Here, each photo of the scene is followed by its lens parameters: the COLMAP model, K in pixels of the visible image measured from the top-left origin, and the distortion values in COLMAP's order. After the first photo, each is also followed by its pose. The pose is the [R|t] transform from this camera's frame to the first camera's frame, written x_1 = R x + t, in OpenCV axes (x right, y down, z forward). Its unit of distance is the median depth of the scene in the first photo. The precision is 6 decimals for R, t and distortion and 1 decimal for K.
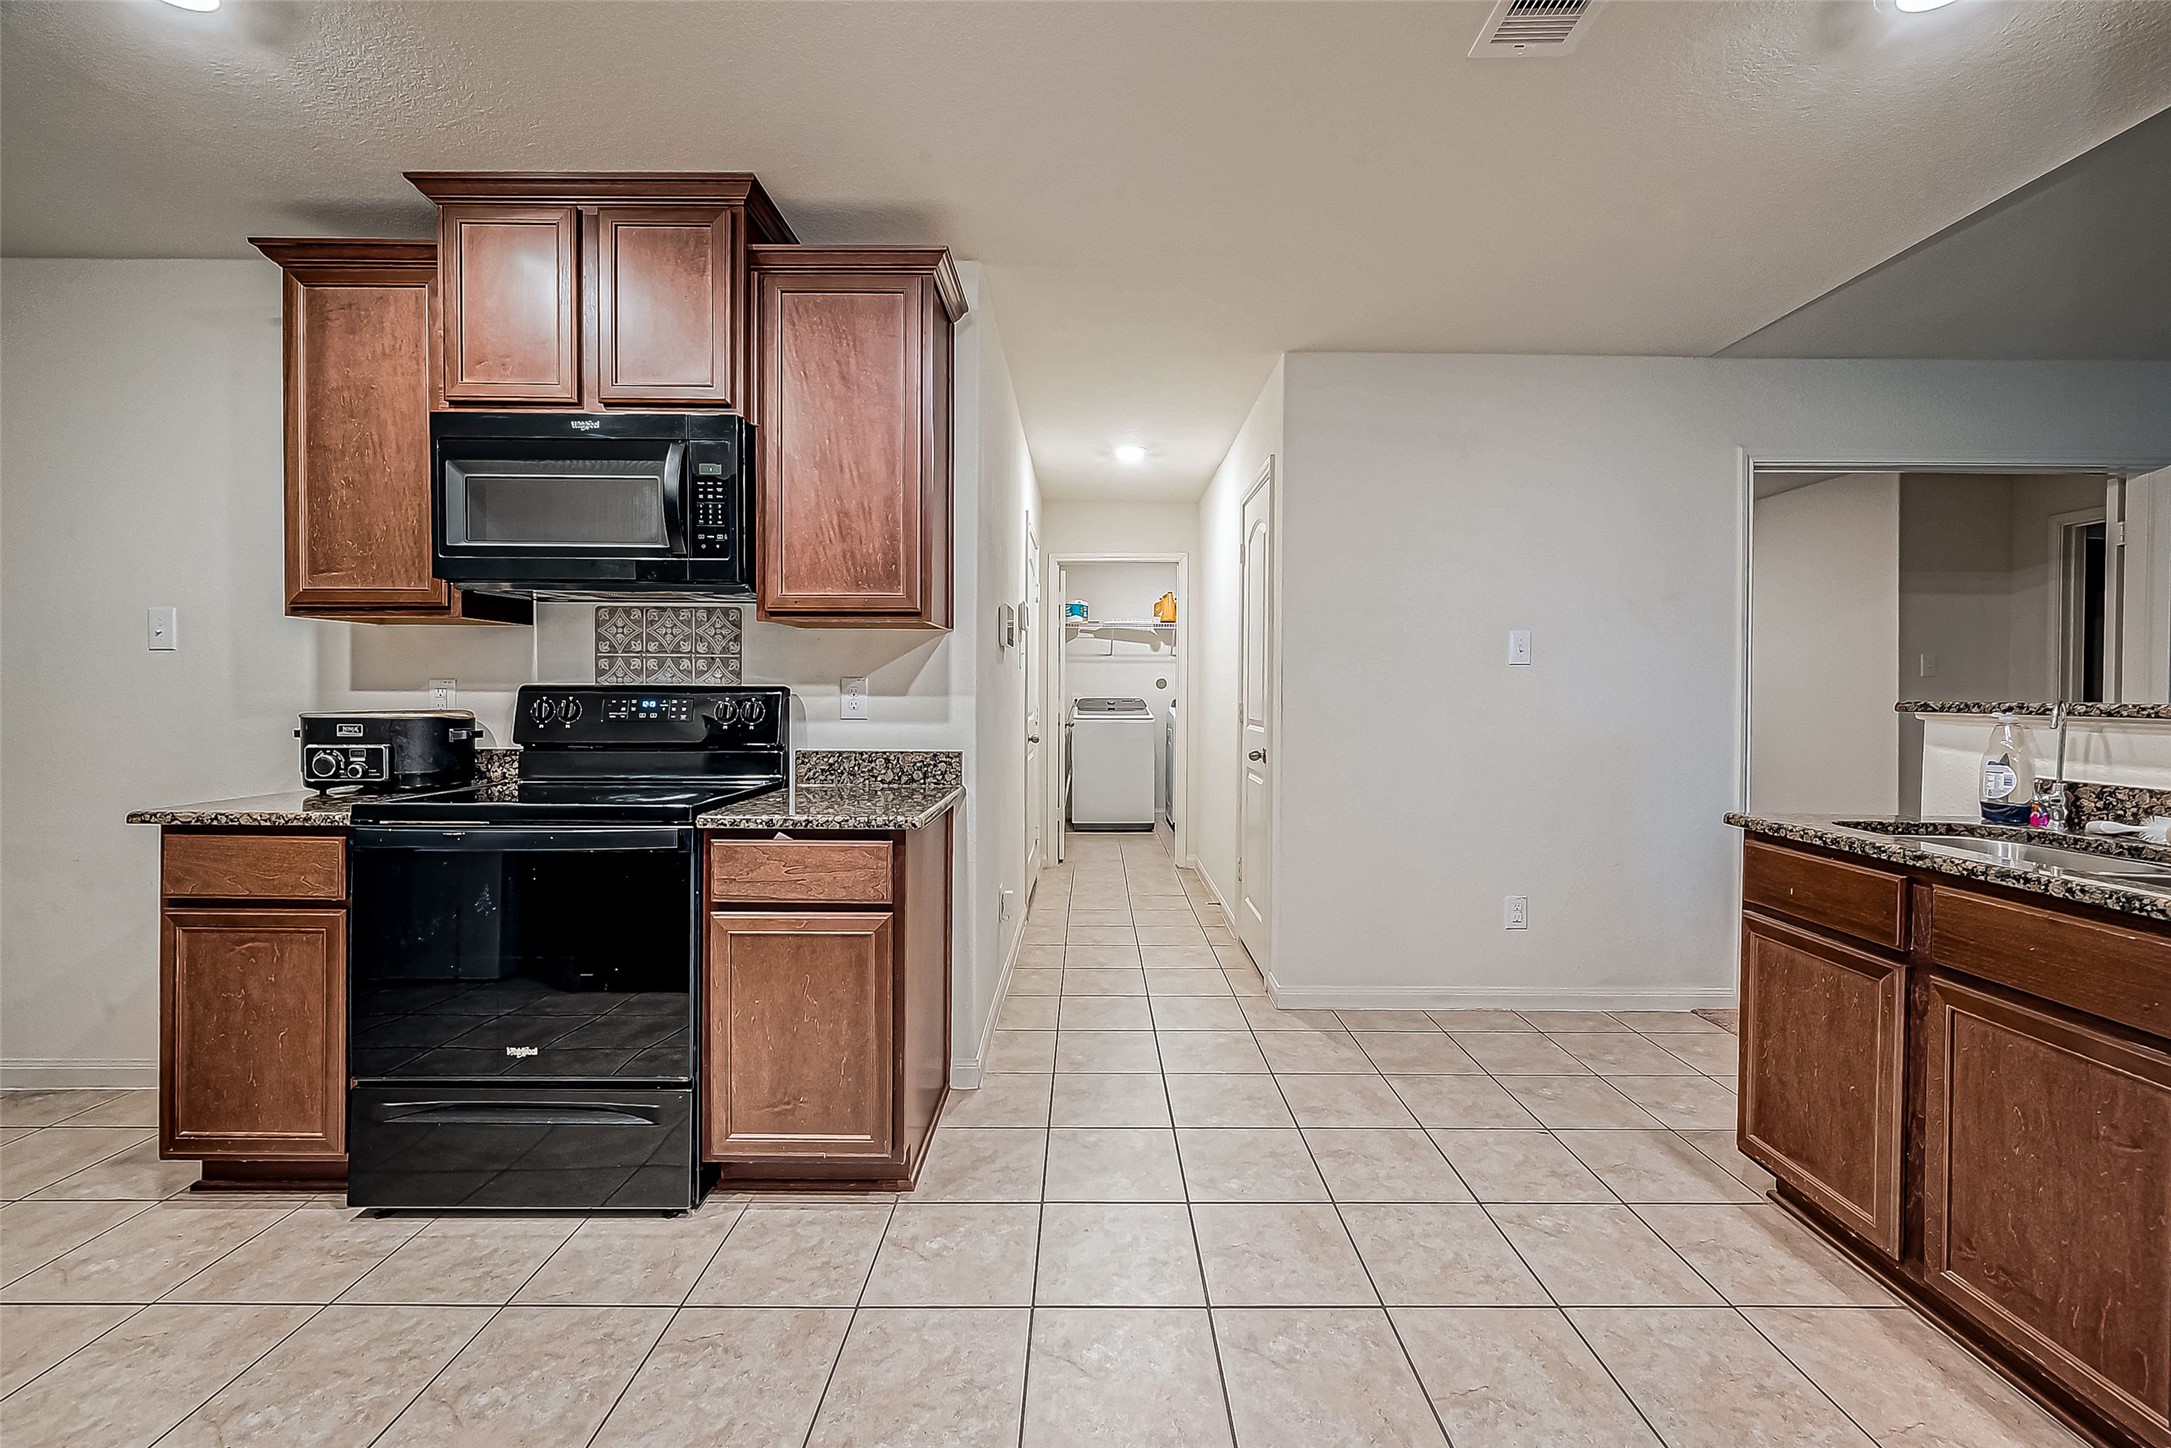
lens RADIAL K [[868.1, 0, 1099.9], [0, 868.1, 695.6], [0, 0, 1]] dist [0.000441, 0.000105]
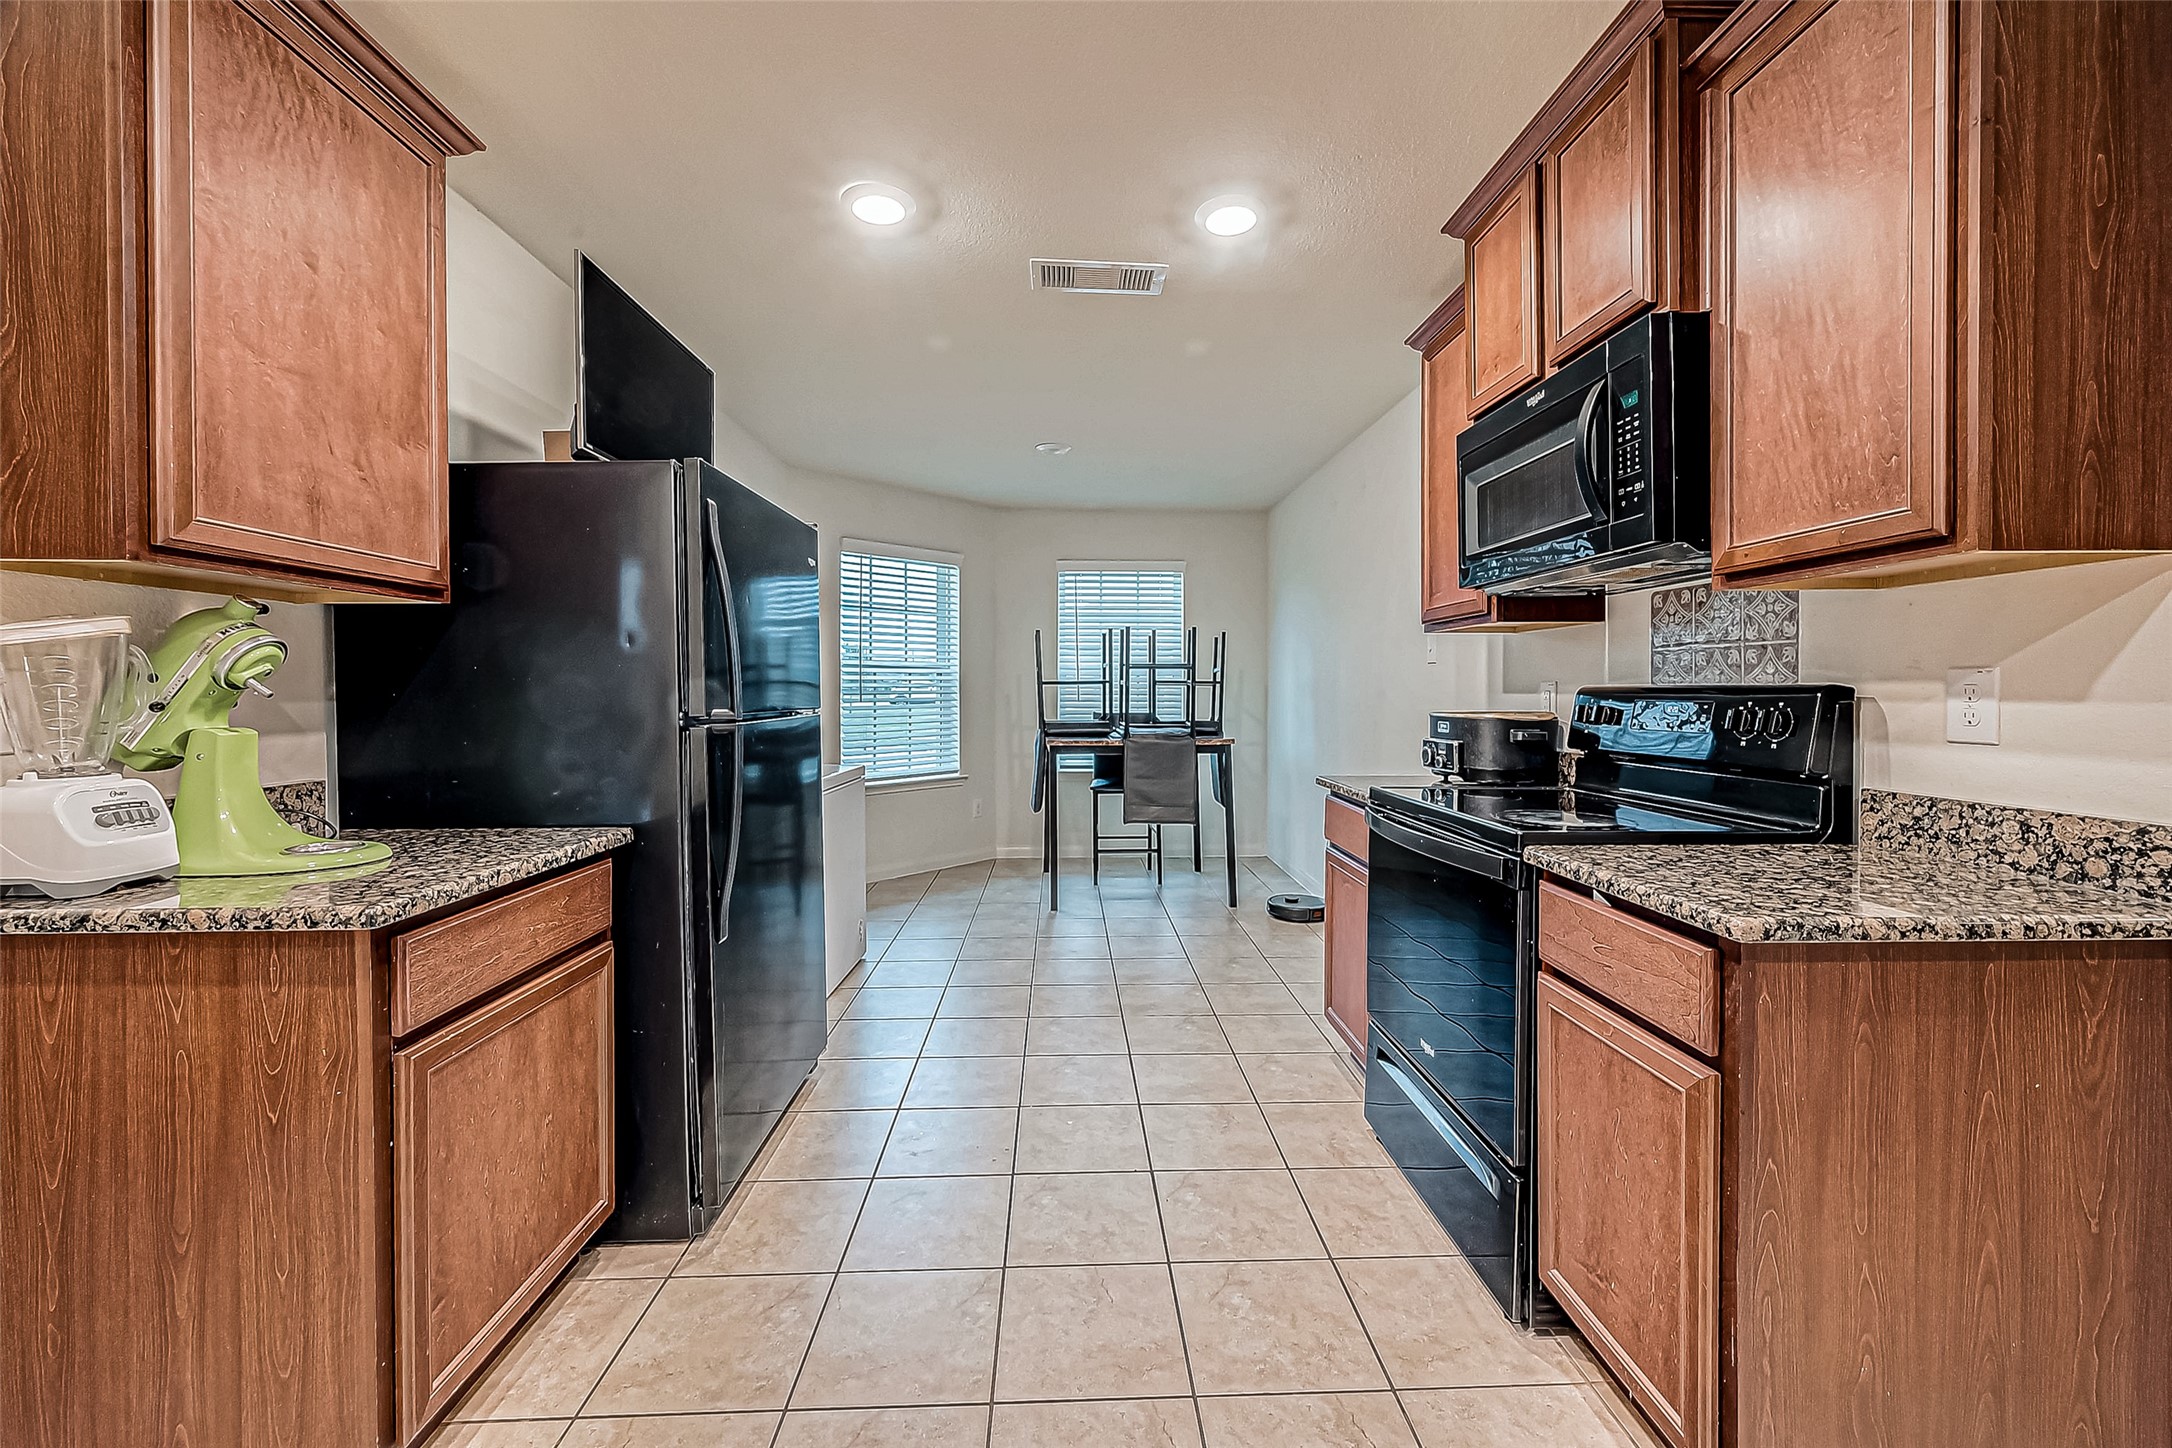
lens RADIAL K [[868.5, 0, 1096.5], [0, 868.5, 698.6], [0, 0, 1]] dist [0.000441, 0.000105]
pose [[0.031234, 0.005230, -0.999498, 0.298727], [-0.003965, 0.999979, 0.005109, -0.002046], [0.999504, 0.003804, 0.031254, 0.515932]]
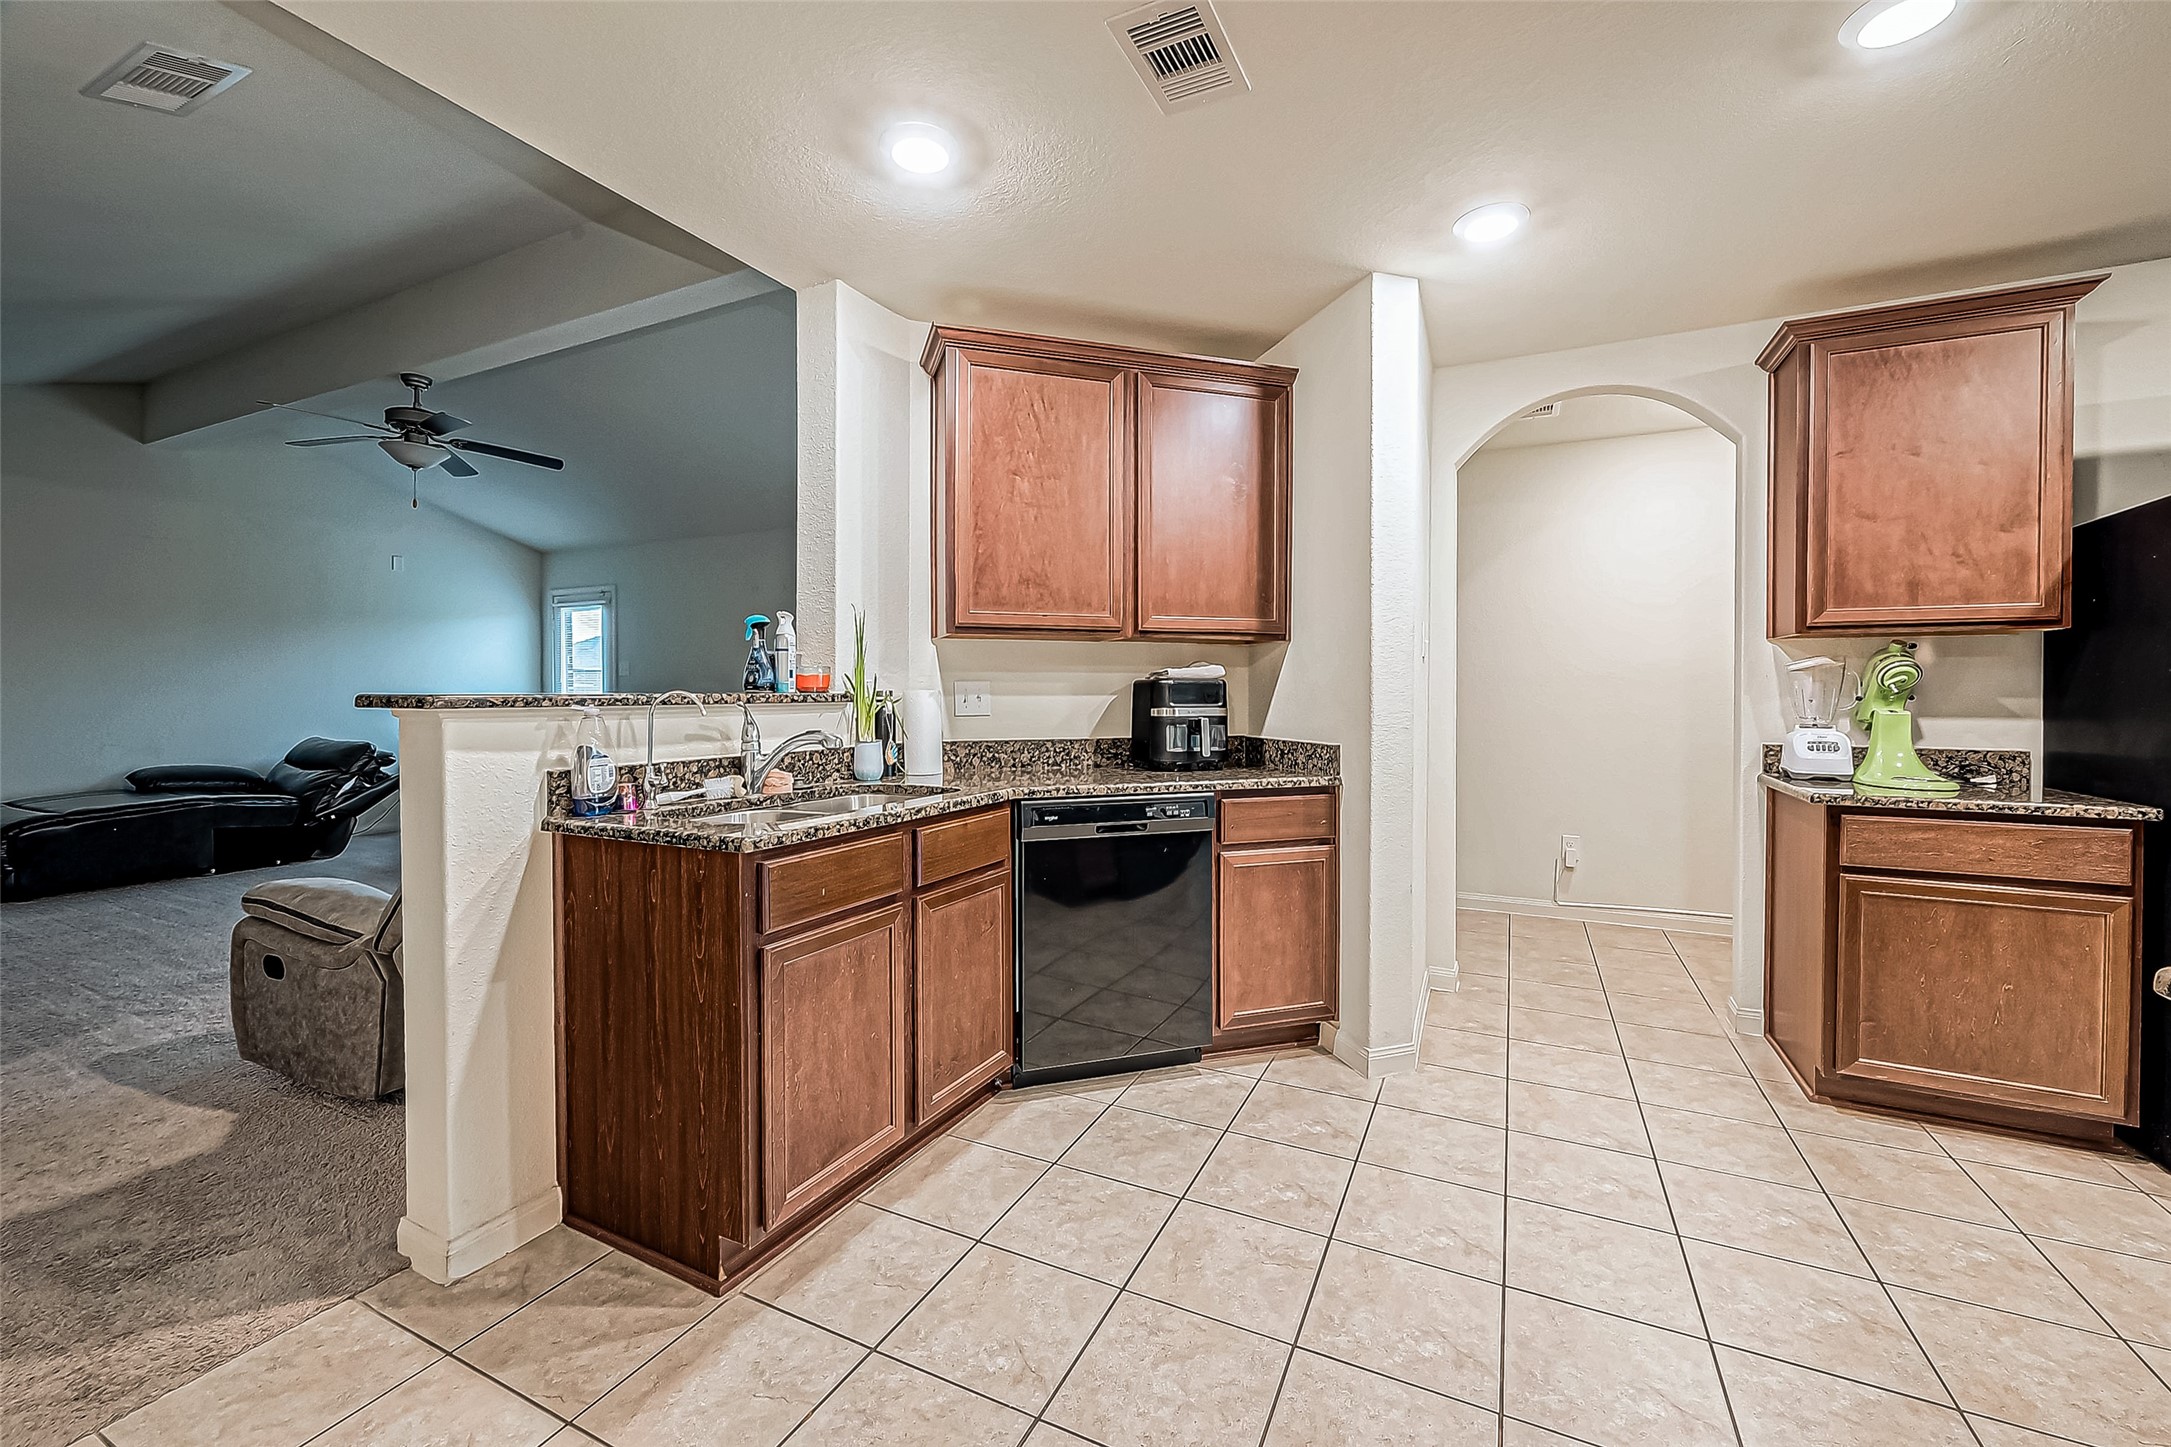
lens RADIAL K [[868.1, 0, 1095.6], [0, 868.1, 700.4], [0, 0, 1]] dist [0.000441, 0.000105]
pose [[-0.894491, -0.013365, 0.446886, 0.085326], [-0.005045, 0.999791, 0.019802, -0.007103], [-0.447058, 0.015458, -0.894372, 1.501529]]
